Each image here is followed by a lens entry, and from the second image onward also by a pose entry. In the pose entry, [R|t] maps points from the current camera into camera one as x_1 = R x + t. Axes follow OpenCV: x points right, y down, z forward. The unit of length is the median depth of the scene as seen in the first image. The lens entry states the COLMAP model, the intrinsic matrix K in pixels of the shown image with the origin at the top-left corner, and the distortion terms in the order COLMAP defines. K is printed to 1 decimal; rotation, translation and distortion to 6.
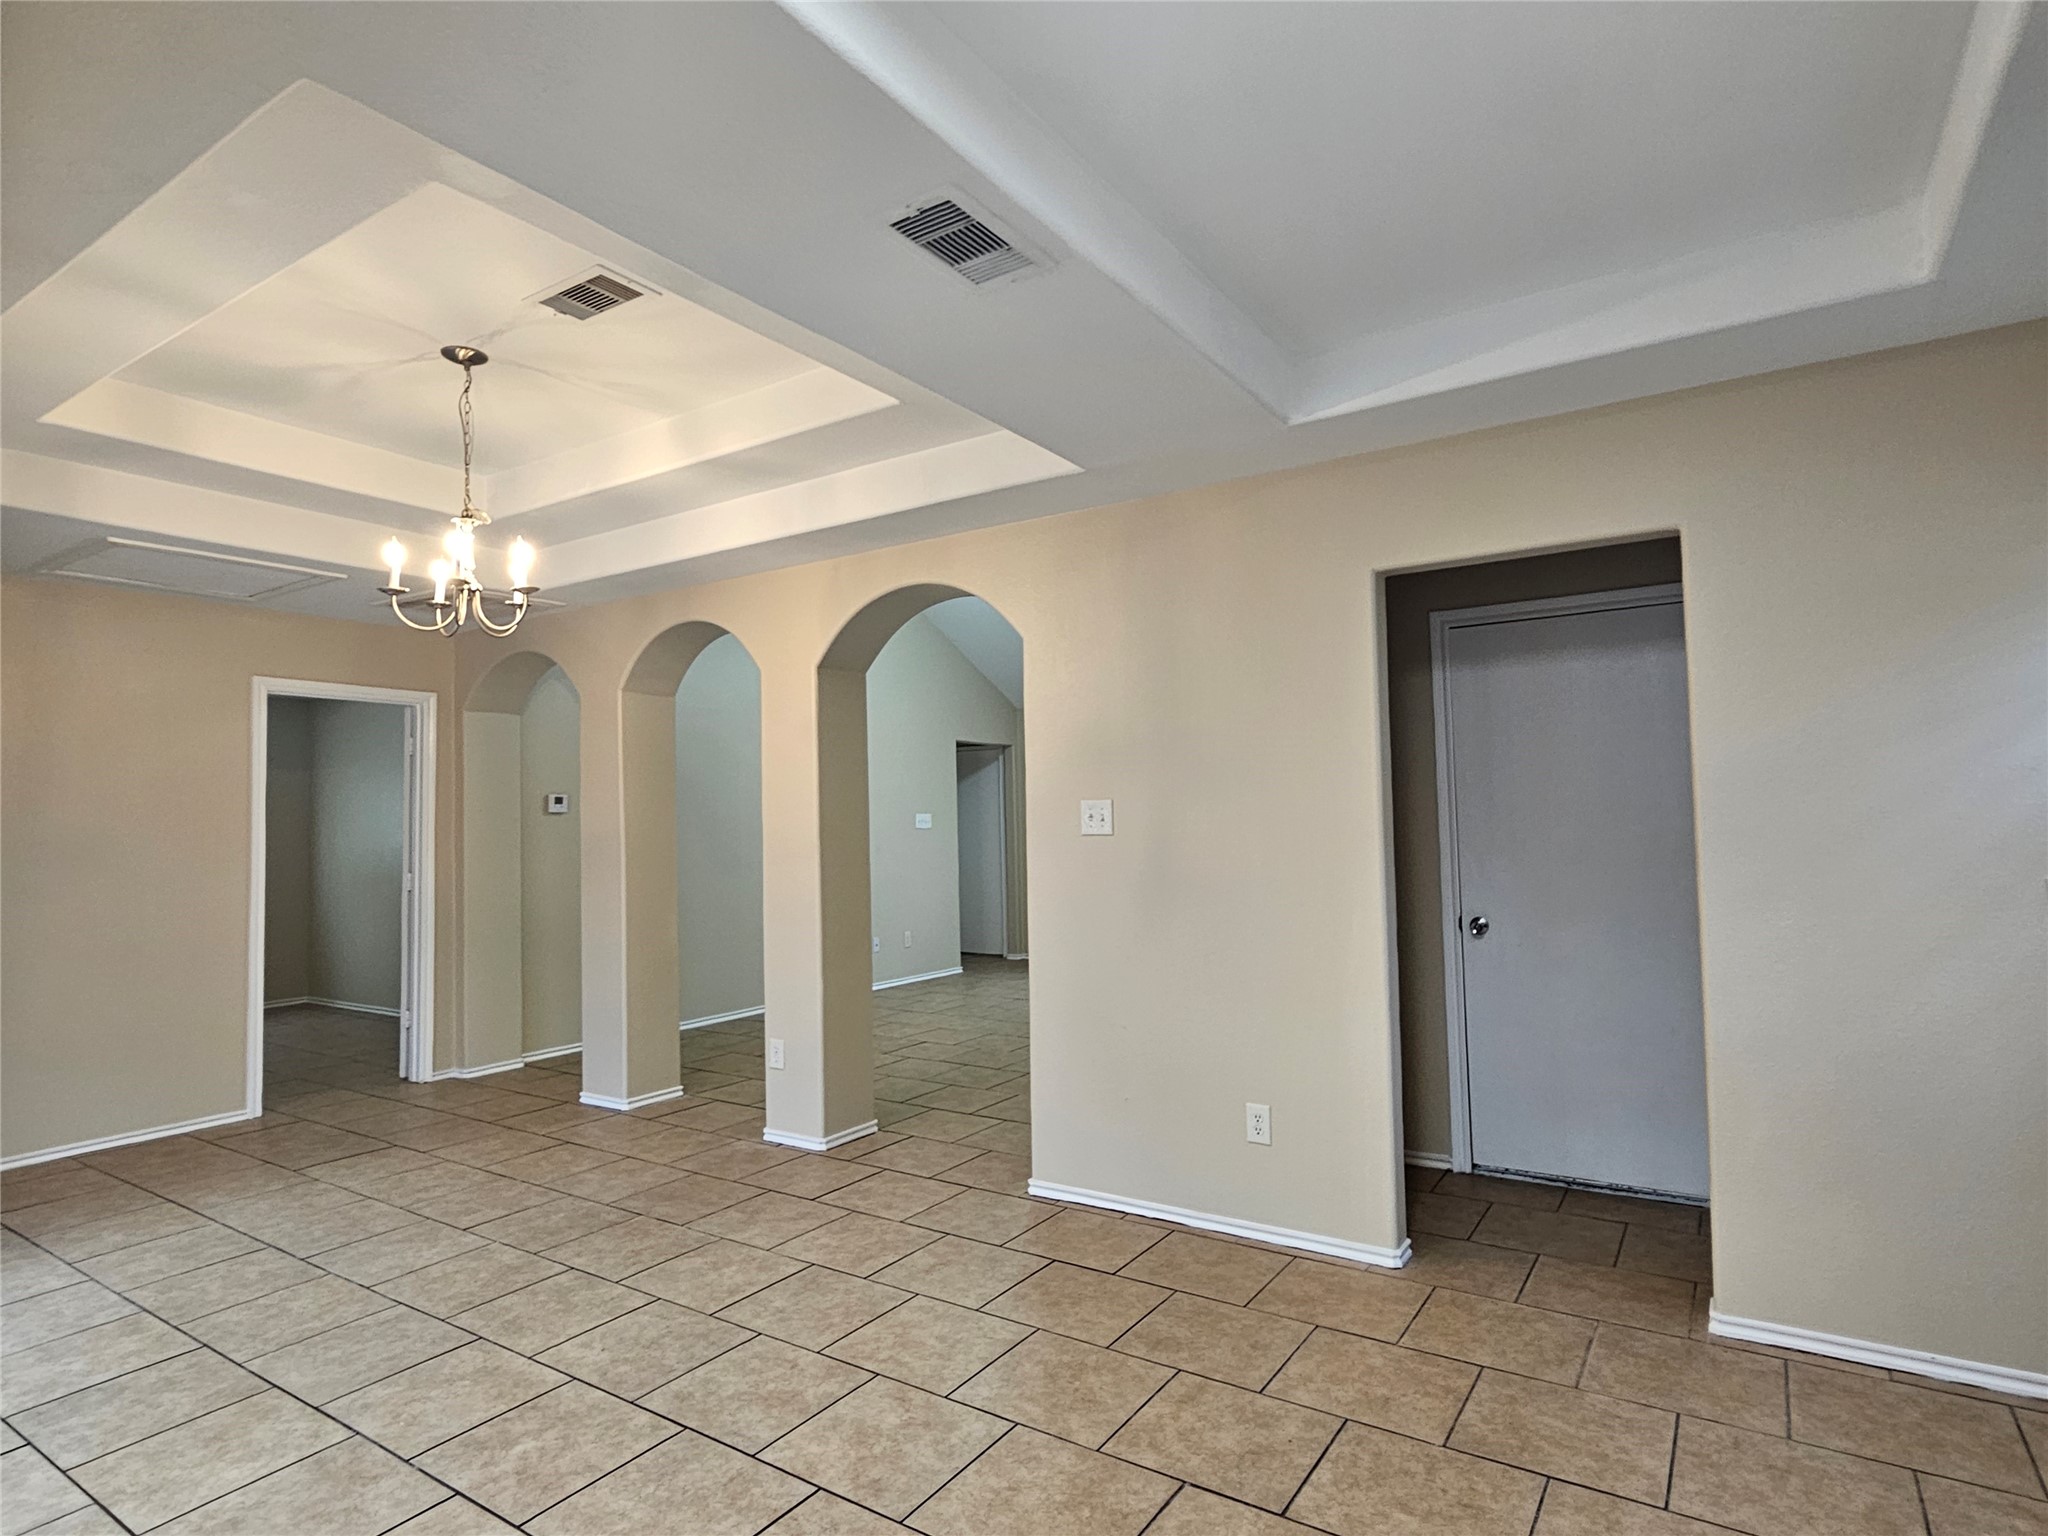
lens RADIAL K [[1112.5, 0, 1012.3], [0, 1112.5, 770.8], [0, 0, 1]] dist [0.000971, -0.000264]
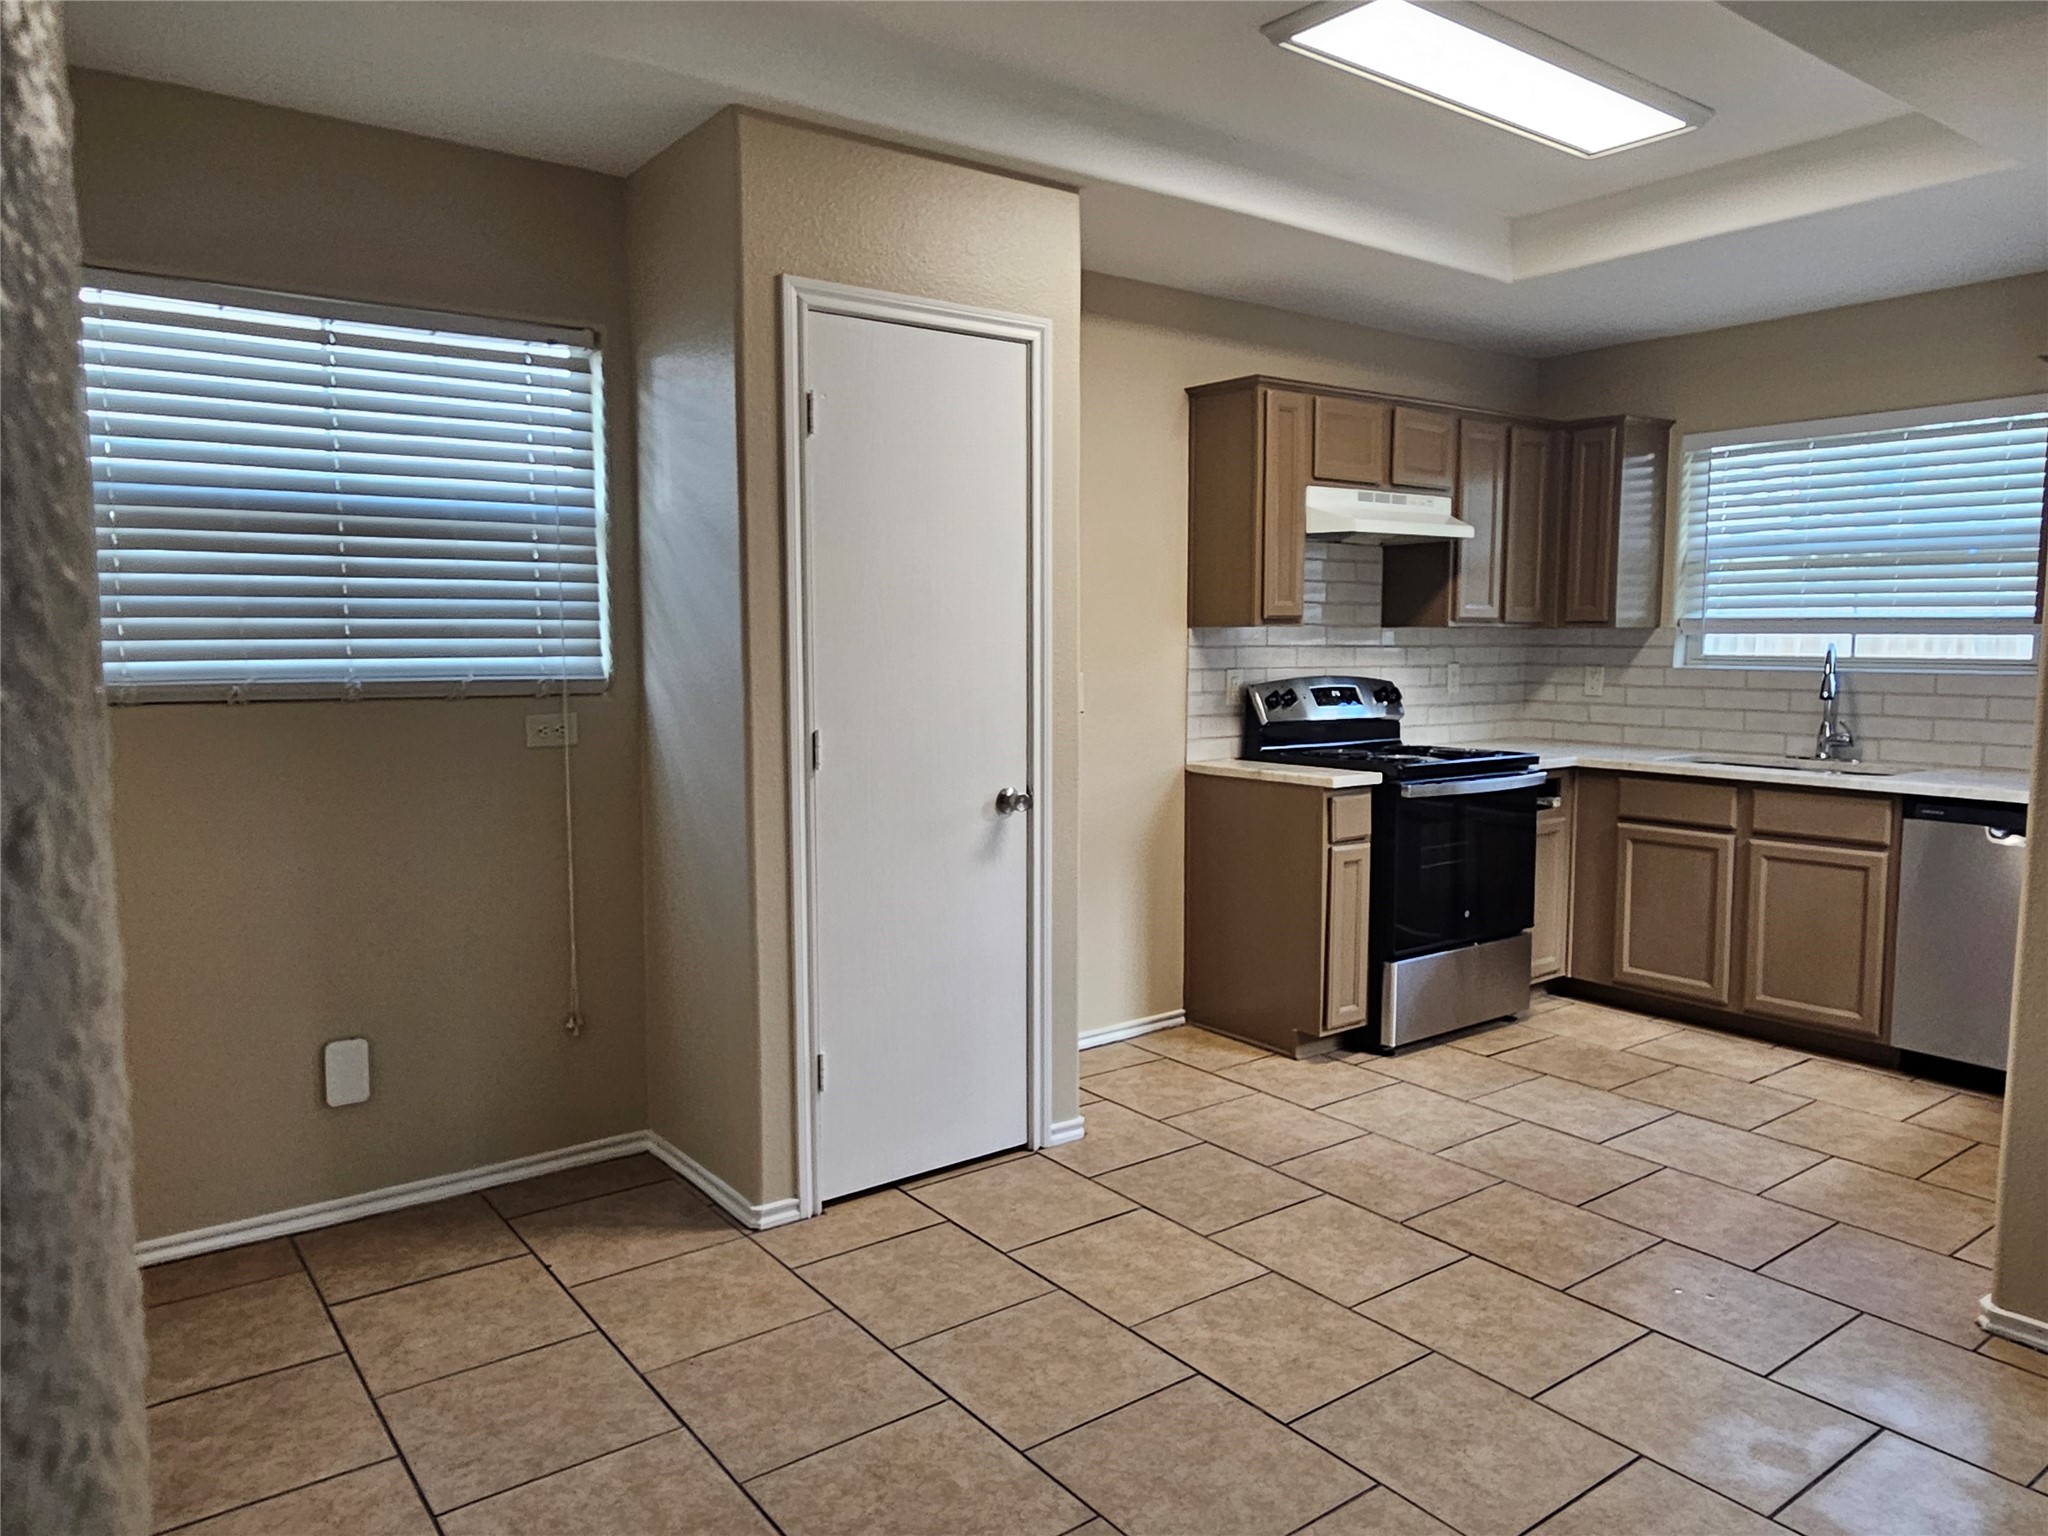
lens RADIAL K [[1385.1, 0, 1024.0], [0, 1385.1, 768.0], [0, 0, 1]] dist [0.003588, -0.001437]
pose [[-0.945246, -0.011126, 0.326168, -0.014755], [0.006326, 0.998606, 0.052399, 0.049187], [-0.326297, 0.051593, -0.943858, 1.169353]]
